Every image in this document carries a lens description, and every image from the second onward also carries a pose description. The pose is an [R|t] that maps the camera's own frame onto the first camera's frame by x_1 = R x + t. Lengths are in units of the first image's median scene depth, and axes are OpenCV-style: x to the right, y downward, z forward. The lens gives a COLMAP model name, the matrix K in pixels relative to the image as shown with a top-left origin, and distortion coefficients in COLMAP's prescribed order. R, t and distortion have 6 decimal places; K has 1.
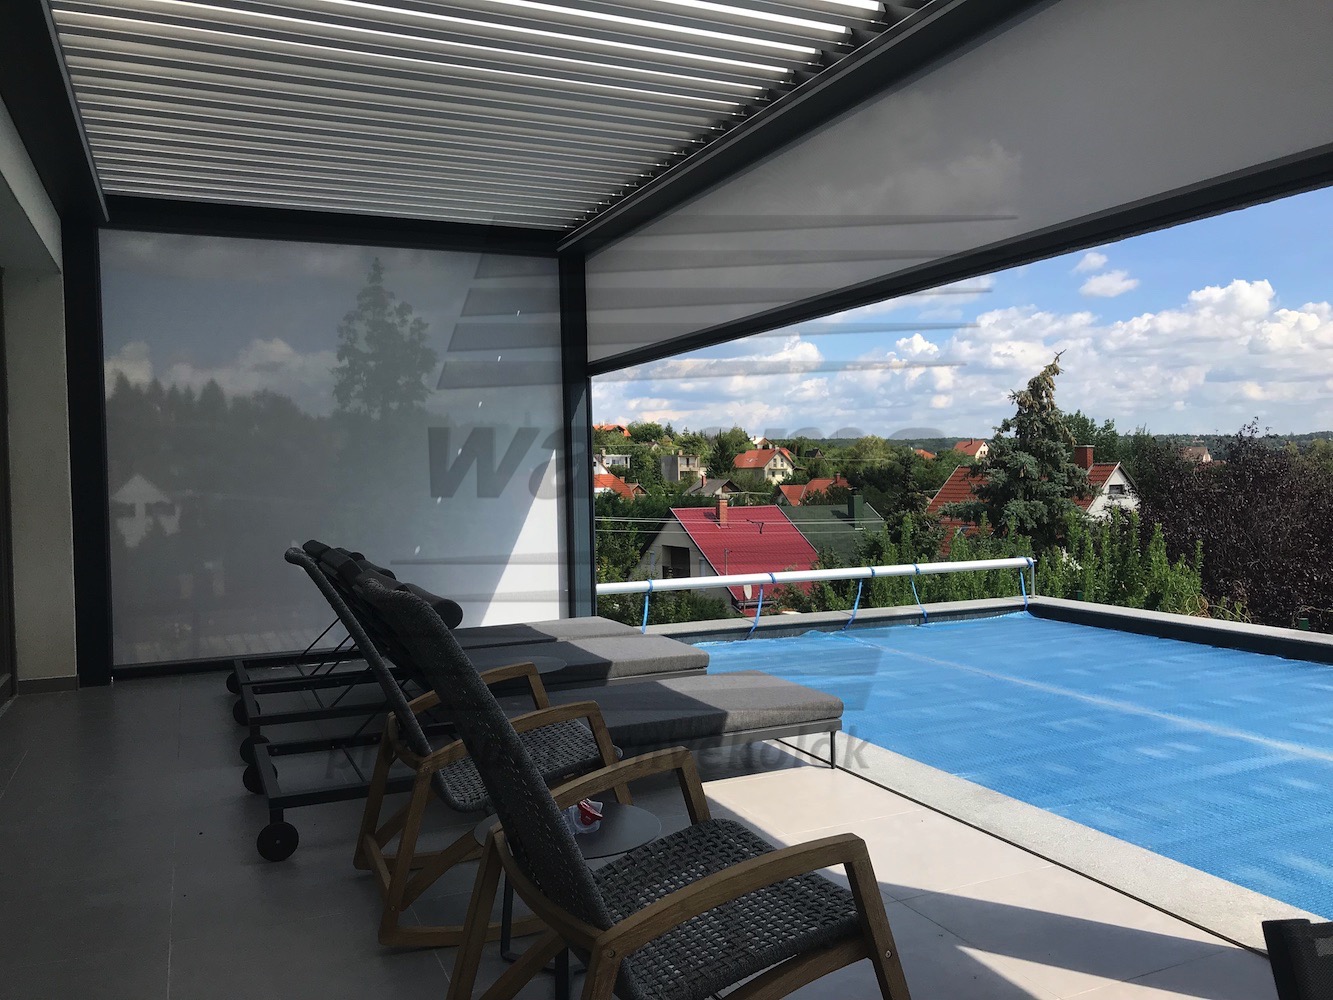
lens RADIAL K [[1085.9, 0, 658.2], [0, 1085.9, 489.2], [0, 0, 1]] dist [0.027207, -0.025174]
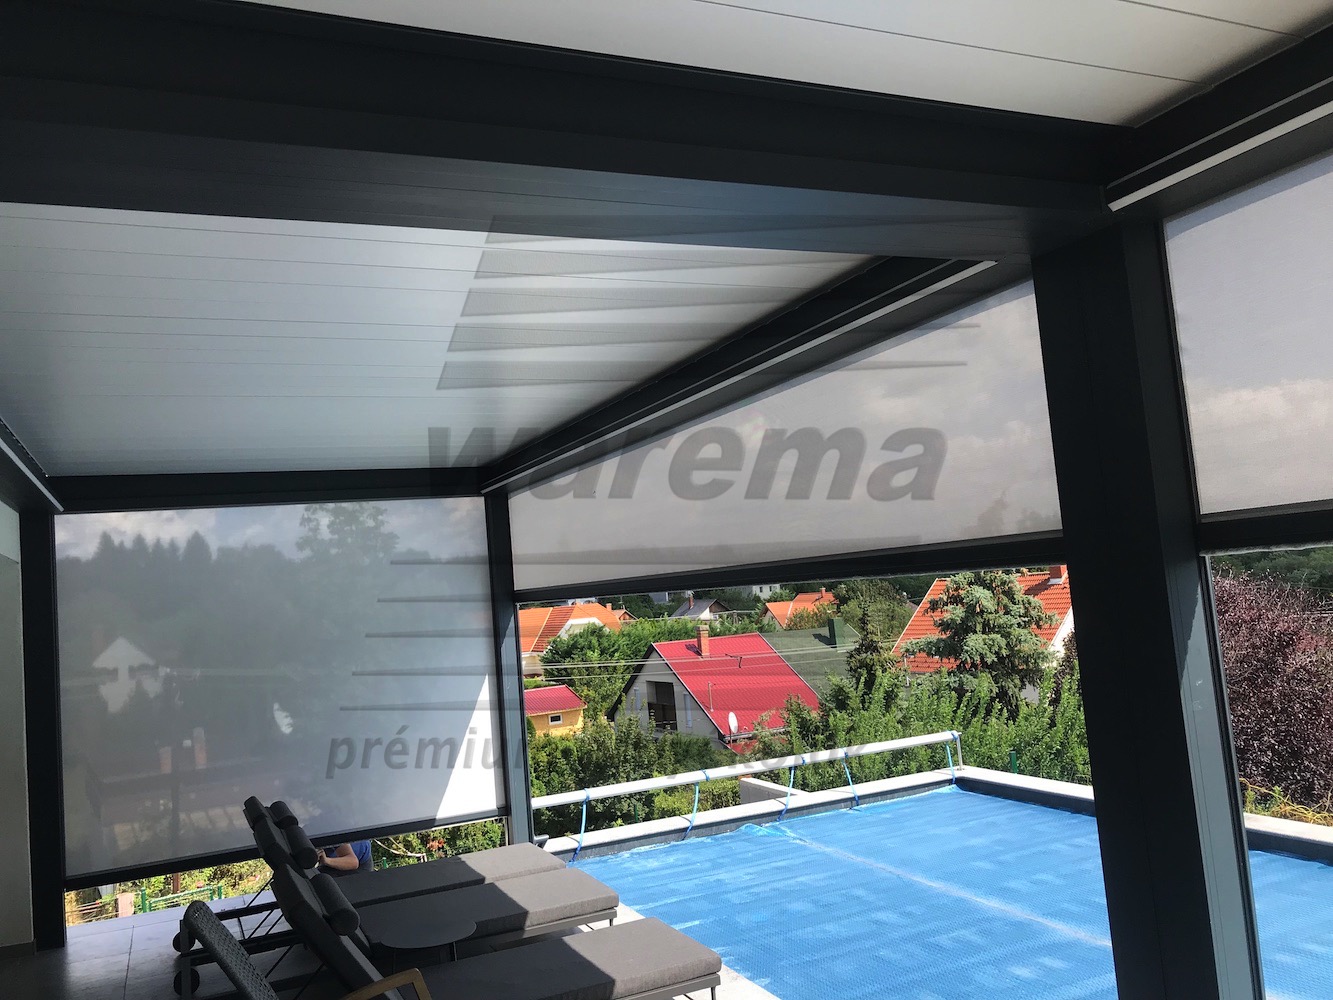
lens RADIAL K [[1085.9, 0, 661.3], [0, 1085.9, 483.2], [0, 0, 1]] dist [0.027207, -0.025174]
pose [[0.997983, -0.061187, 0.016907, 0.054940], [0.062719, 0.991525, -0.113777, -0.073061], [-0.009802, 0.114608, 0.993362, -0.071544]]
